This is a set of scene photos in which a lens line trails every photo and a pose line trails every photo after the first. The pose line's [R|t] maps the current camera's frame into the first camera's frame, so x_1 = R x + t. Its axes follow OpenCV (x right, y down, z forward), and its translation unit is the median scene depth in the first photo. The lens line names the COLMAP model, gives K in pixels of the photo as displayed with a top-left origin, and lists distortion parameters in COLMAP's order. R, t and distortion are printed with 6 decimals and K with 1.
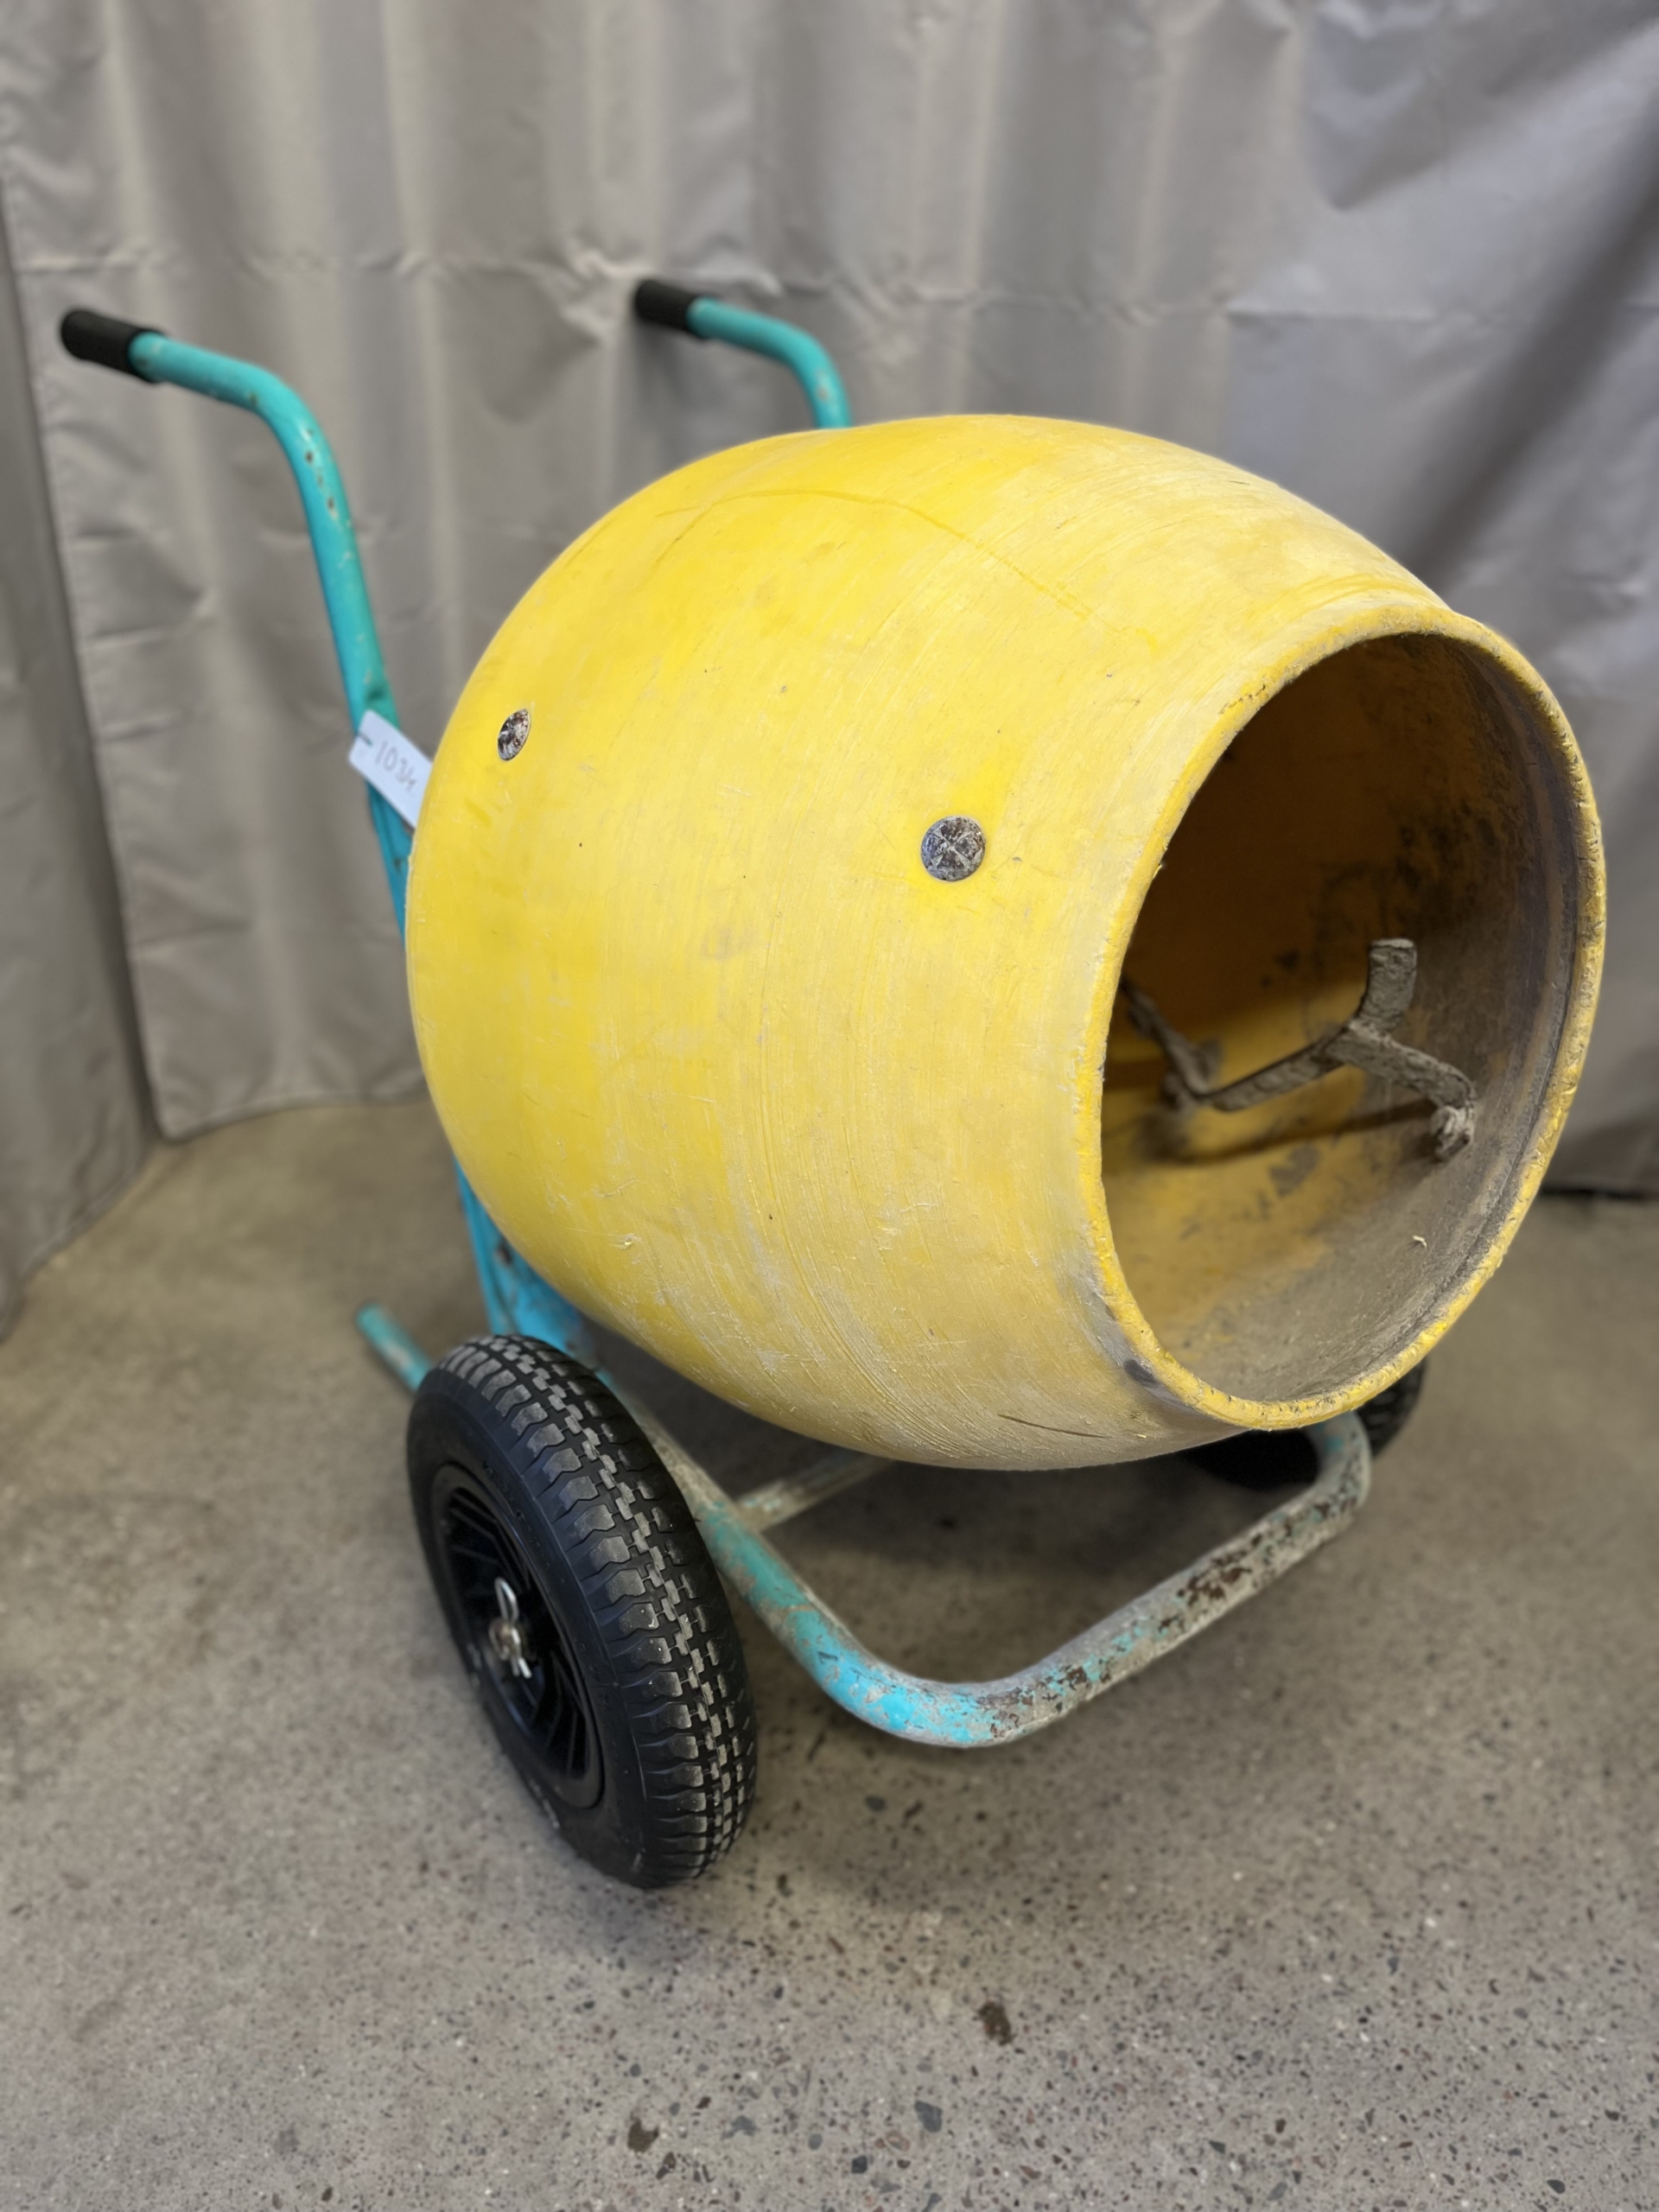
lens RADIAL K [[1674.2, 0, 823.9], [0, 1674.2, 1104.9], [0, 0, 1]] dist [0.074633, -0.113157]
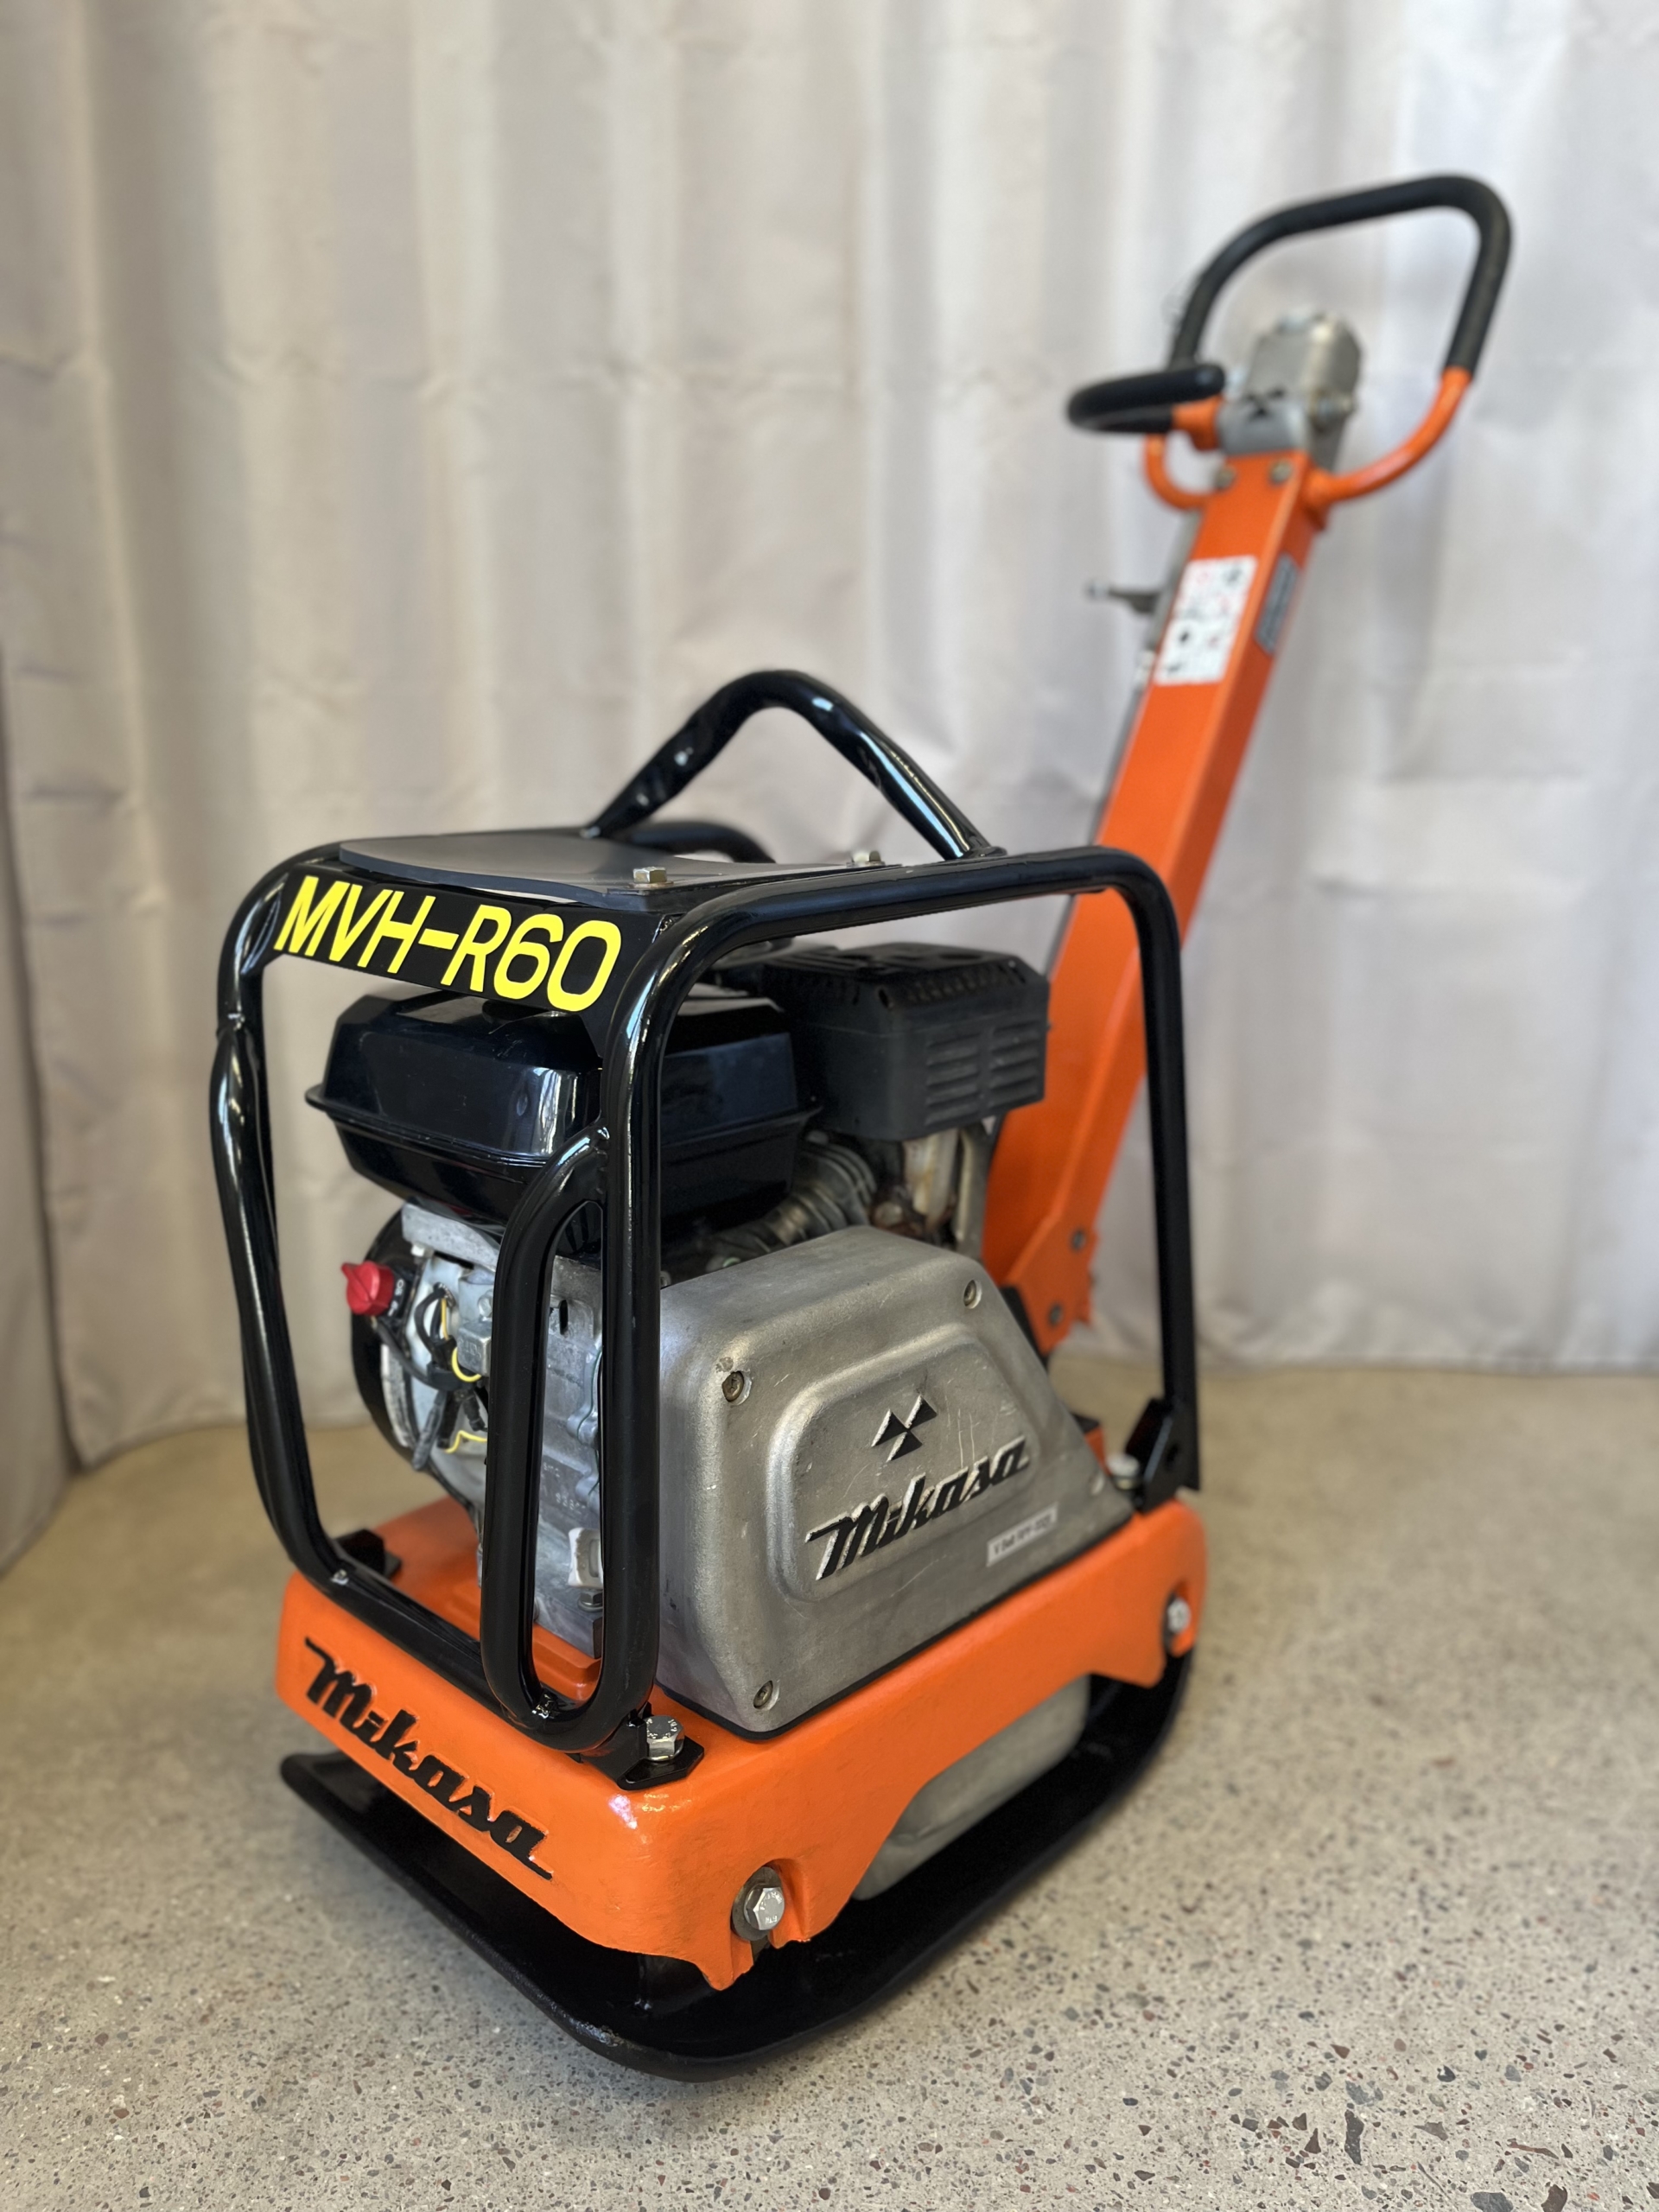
lens RADIAL K [[1674.2, 0, 828.5], [0, 1674.2, 1119.3], [0, 0, 1]] dist [0.074633, -0.113157]
pose [[0.982824, -0.080750, 0.165942, -0.292612], [0.124663, 0.953516, -0.274345, 0.186594], [-0.136075, 0.290320, 0.947205, 0.361964]]
